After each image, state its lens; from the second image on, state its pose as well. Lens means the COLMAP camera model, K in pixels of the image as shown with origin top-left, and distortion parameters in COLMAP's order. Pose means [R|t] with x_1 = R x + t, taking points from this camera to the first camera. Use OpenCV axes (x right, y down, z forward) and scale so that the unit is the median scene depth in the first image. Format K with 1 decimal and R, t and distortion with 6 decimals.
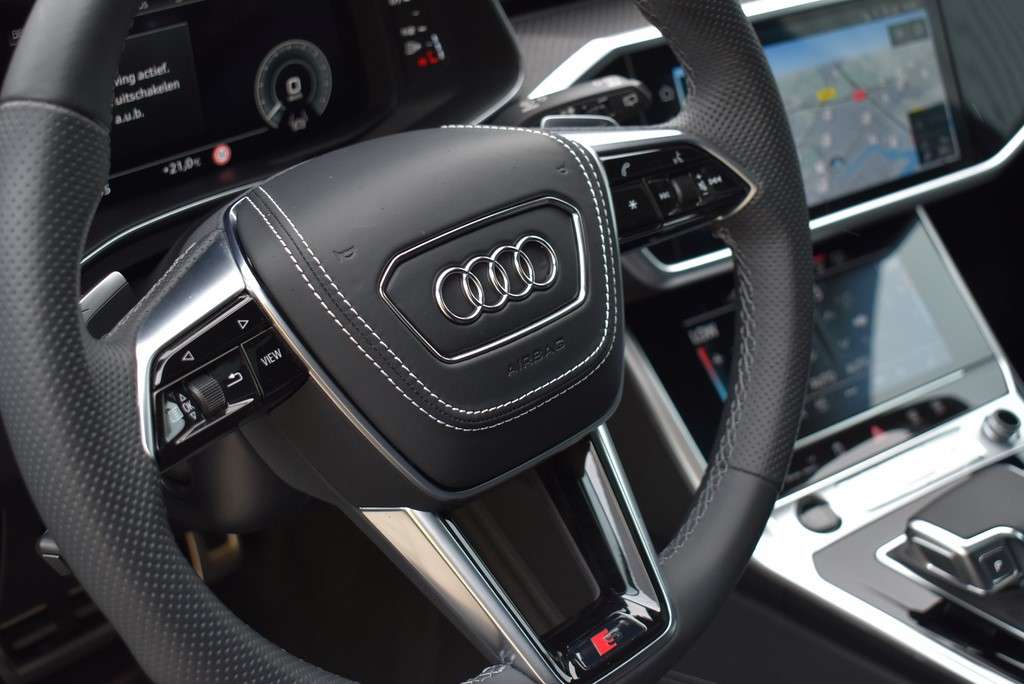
lens RADIAL K [[1495.9, 0, 512.0], [0, 1495.9, 342.0], [0, 0, 1]] dist [-0.028525, 0.007019]
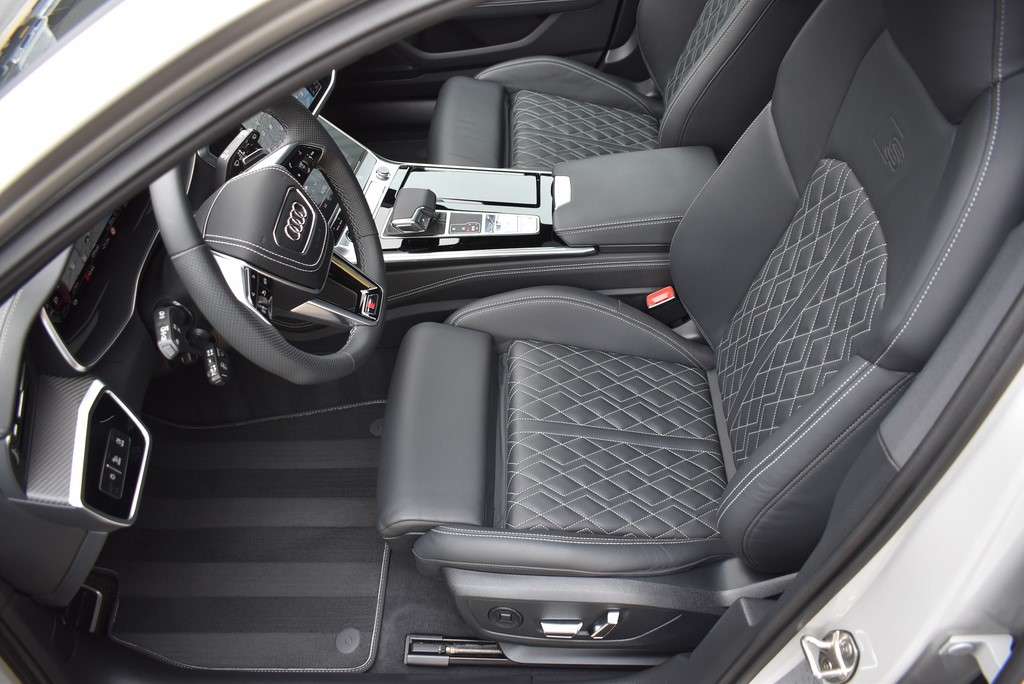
lens RADIAL K [[798.6, 0, 512.0], [0, 798.6, 342.0], [0, 0, 1]] dist [-0.093708, 0.004915]
pose [[0.701117, -0.559101, 0.442540, -0.454907], [0.398538, 0.821906, 0.406986, -0.264931], [-0.591272, -0.108976, 0.799075, -0.466679]]
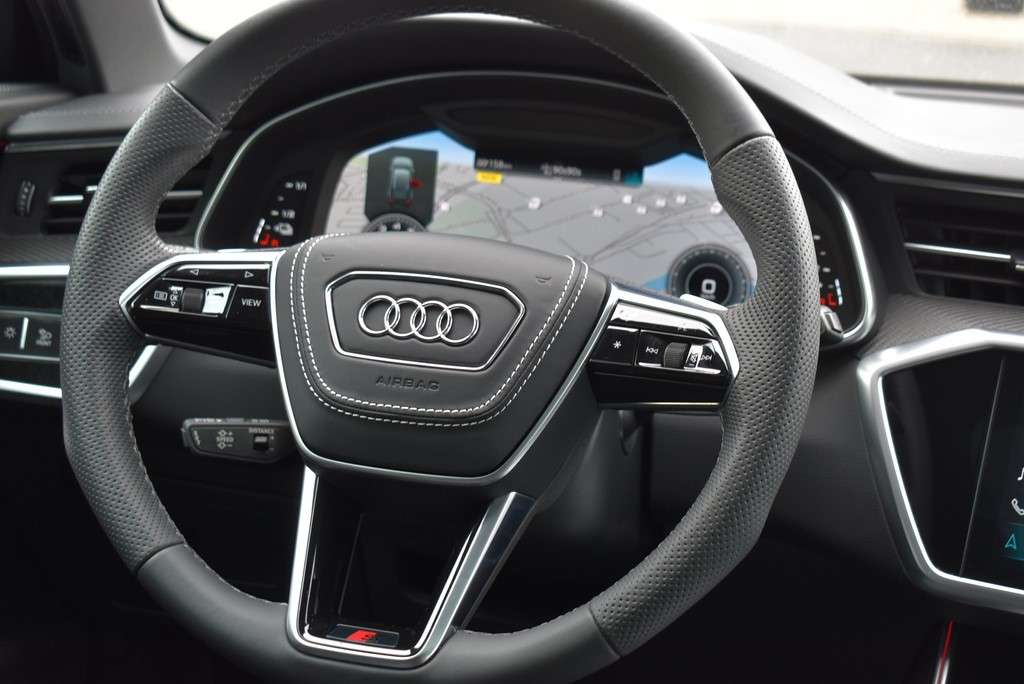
lens RADIAL K [[2033.4, 0, 512.0], [0, 2033.4, 342.0], [0, 0, 1]] dist [0.006861, 0.033000]
pose [[0.507817, 0.206352, -0.836385, 1.226978], [-0.474613, 0.877267, -0.071726, 0.049421], [0.718933, 0.433383, 0.543429, 0.106710]]
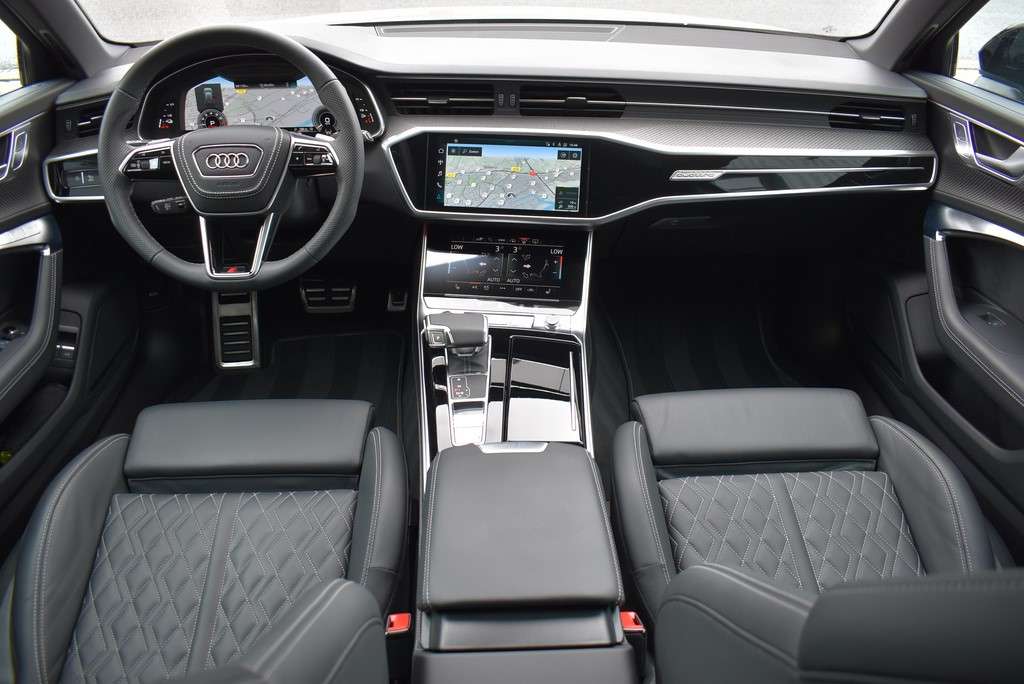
lens RADIAL K [[798.6, 0, 512.0], [0, 798.6, 342.0], [0, 0, 1]] dist [-0.093708, 0.004915]
pose [[0.747514, 0.336573, -0.572662, 1.473392], [-0.324876, 0.937222, 0.126767, -0.081271], [0.579378, 0.091284, 0.809931, -0.099402]]
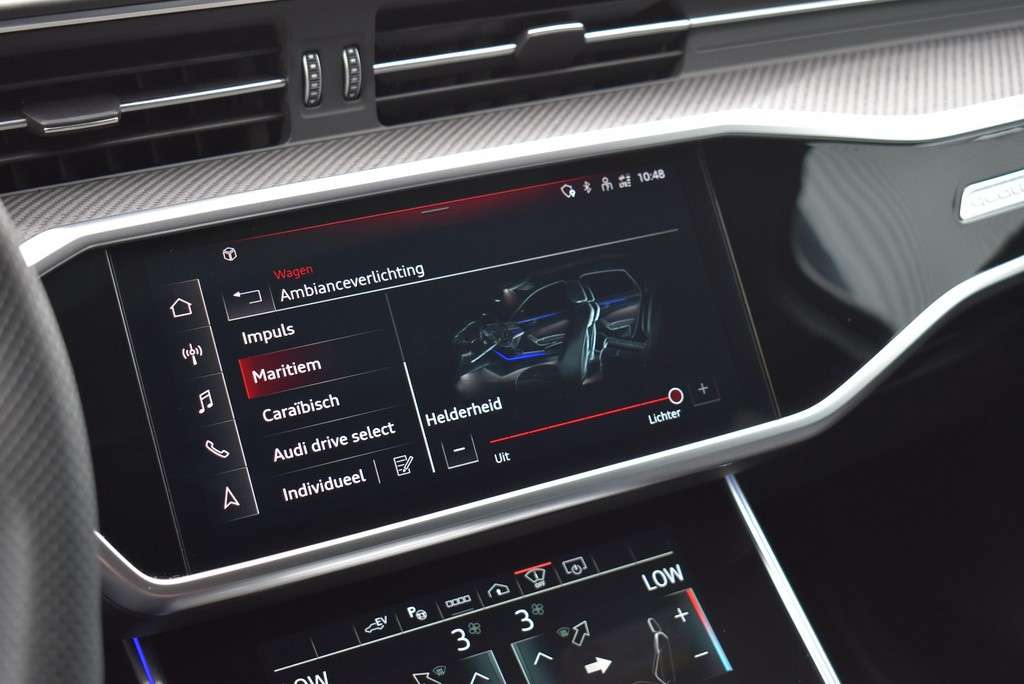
lens RADIAL K [[1710.5, 0, 512.0], [0, 1710.5, 342.0], [0, 0, 1]] dist [-0.017104, 0.103986]
pose [[0.988557, -0.024515, -0.148844, 0.448999], [-0.004271, 0.981762, -0.190066, -0.016266], [0.150789, 0.188527, 0.970423, 0.395520]]
